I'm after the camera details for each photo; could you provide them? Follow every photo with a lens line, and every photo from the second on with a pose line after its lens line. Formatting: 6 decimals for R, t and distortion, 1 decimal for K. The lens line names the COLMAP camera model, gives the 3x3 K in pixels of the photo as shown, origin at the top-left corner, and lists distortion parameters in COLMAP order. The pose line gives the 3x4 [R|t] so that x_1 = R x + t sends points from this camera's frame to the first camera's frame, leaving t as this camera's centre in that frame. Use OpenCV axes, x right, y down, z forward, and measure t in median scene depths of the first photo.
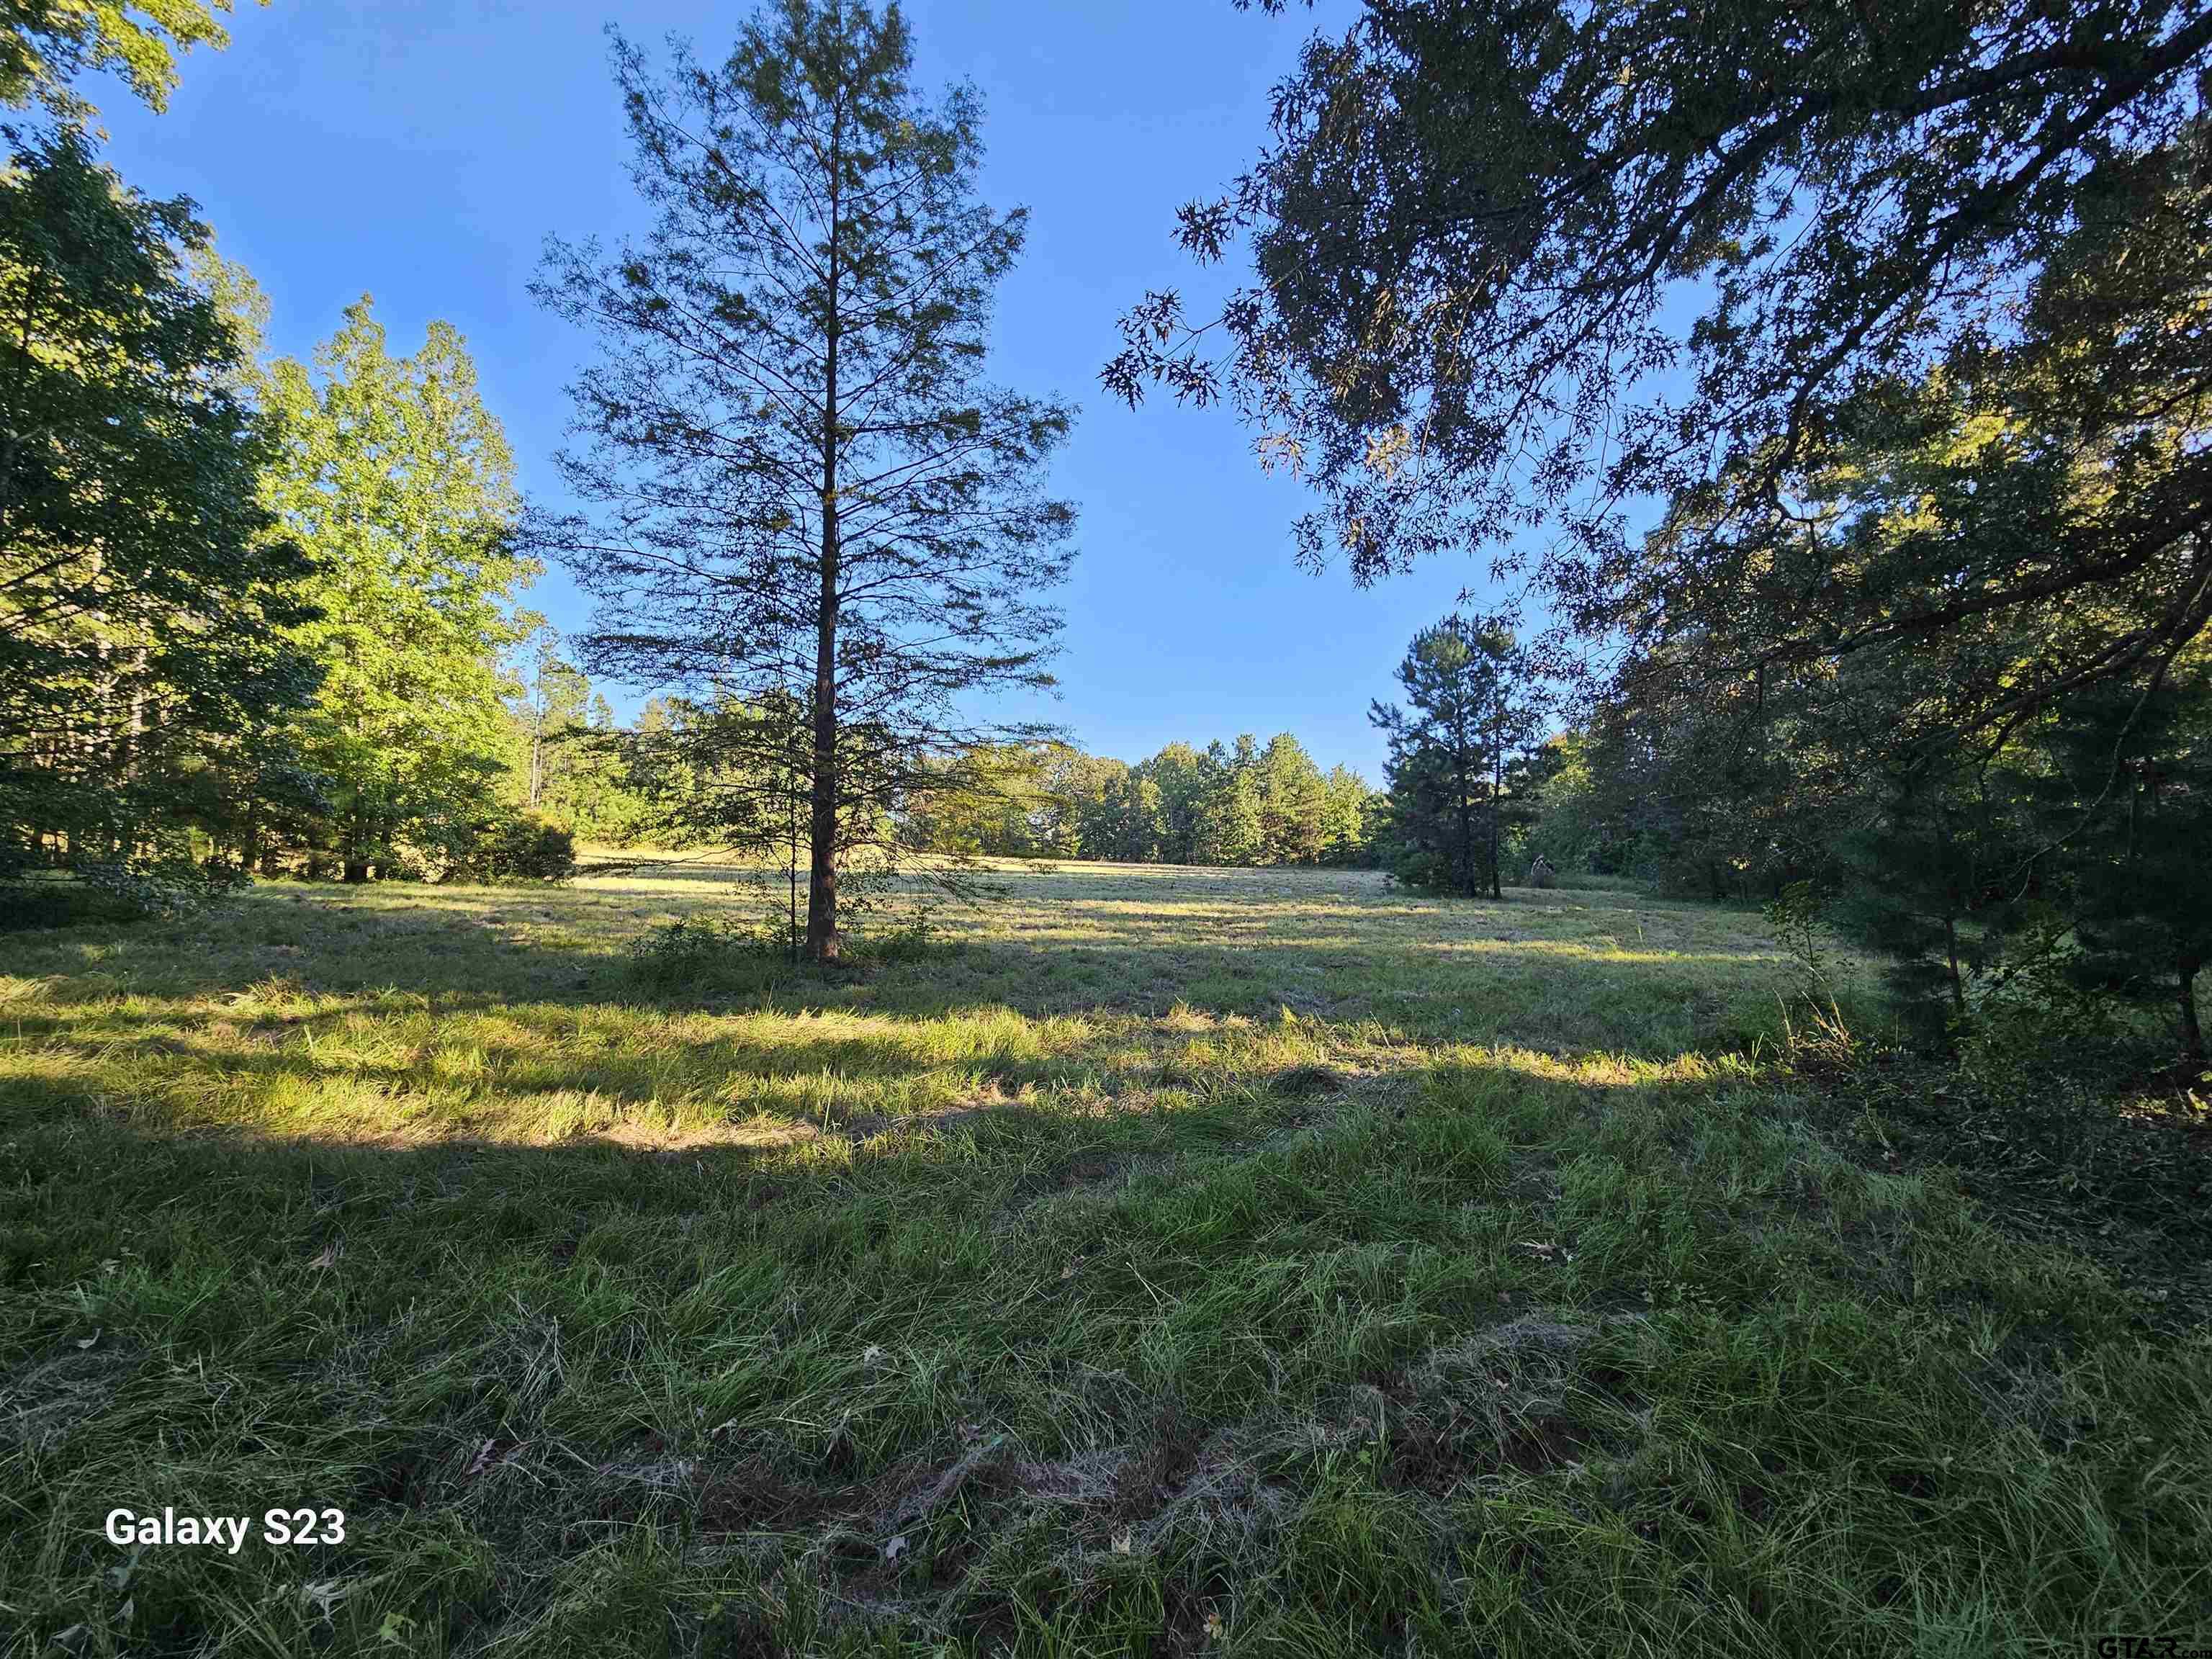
lens RADIAL K [[900.2, 0, 1095.7], [0, 900.2, 828.0], [0, 0, 1]] dist [-0.001966, -0.000494]
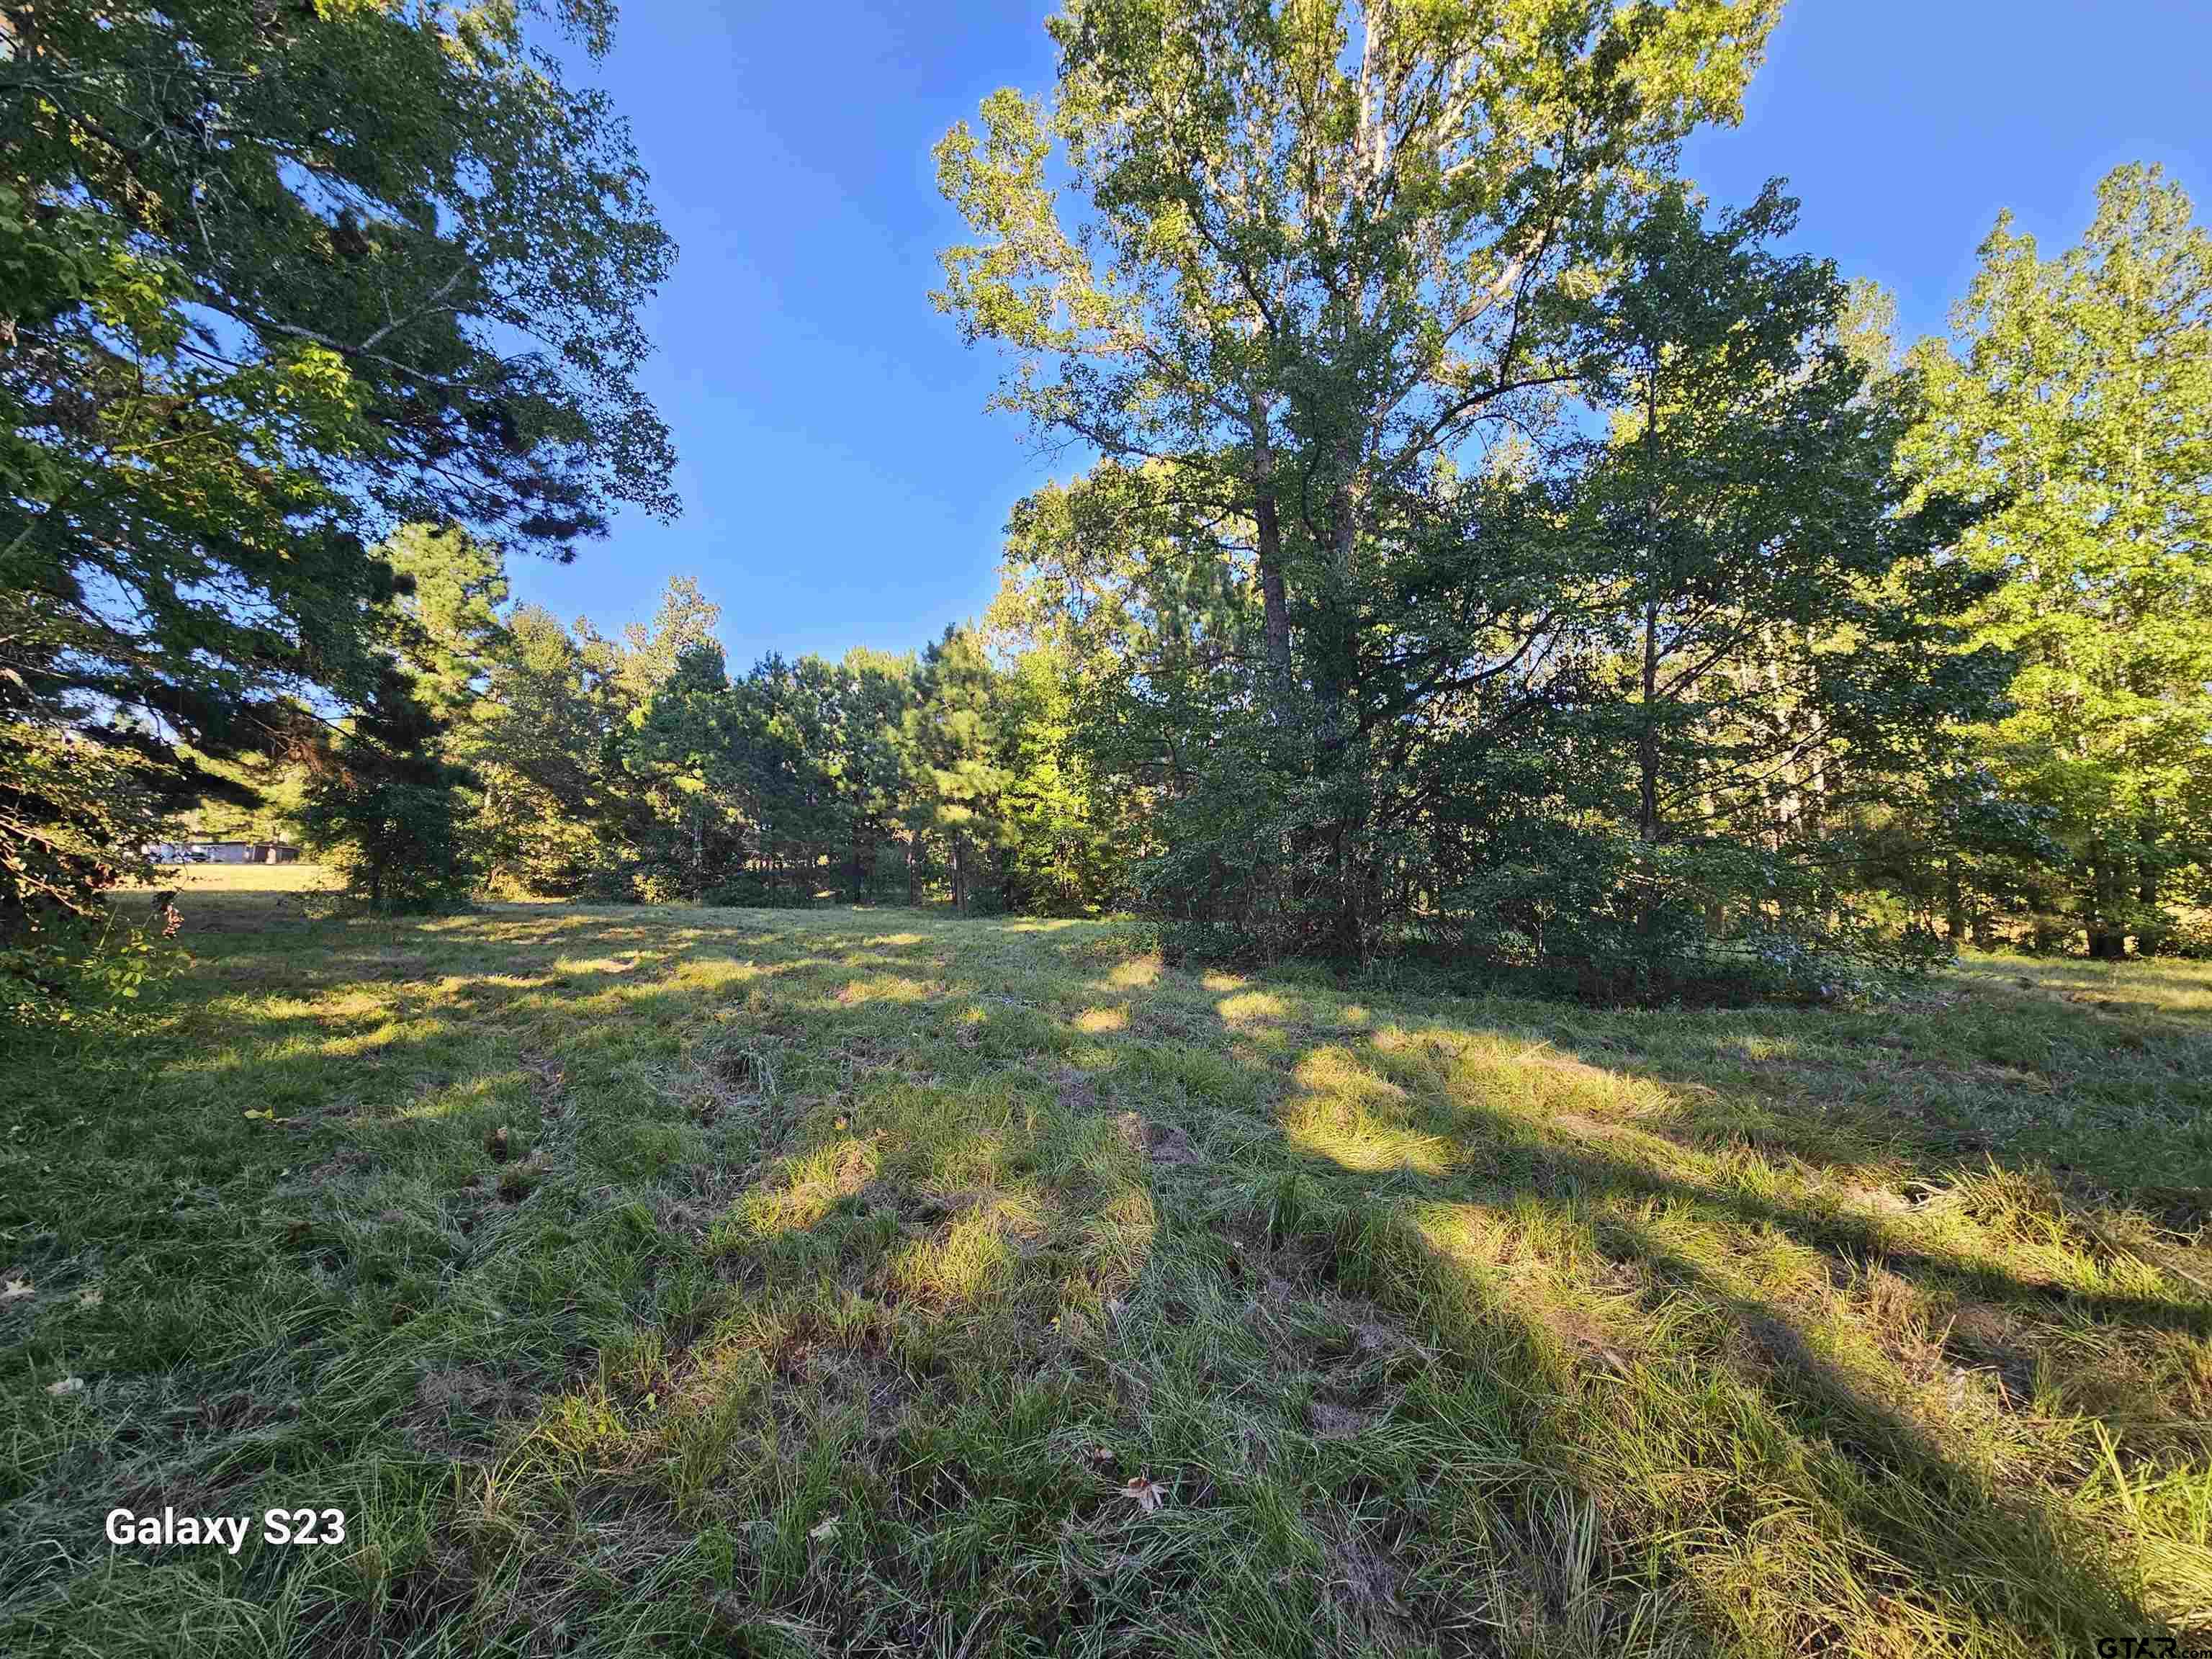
lens RADIAL K [[900.2, 0, 1095.7], [0, 900.2, 828.0], [0, 0, 1]] dist [-0.001966, -0.000494]
pose [[0.047477, -0.110873, -0.992700, -0.133075], [0.037081, 0.993331, -0.109170, 0.004536], [0.998184, -0.031627, 0.051272, 0.151922]]
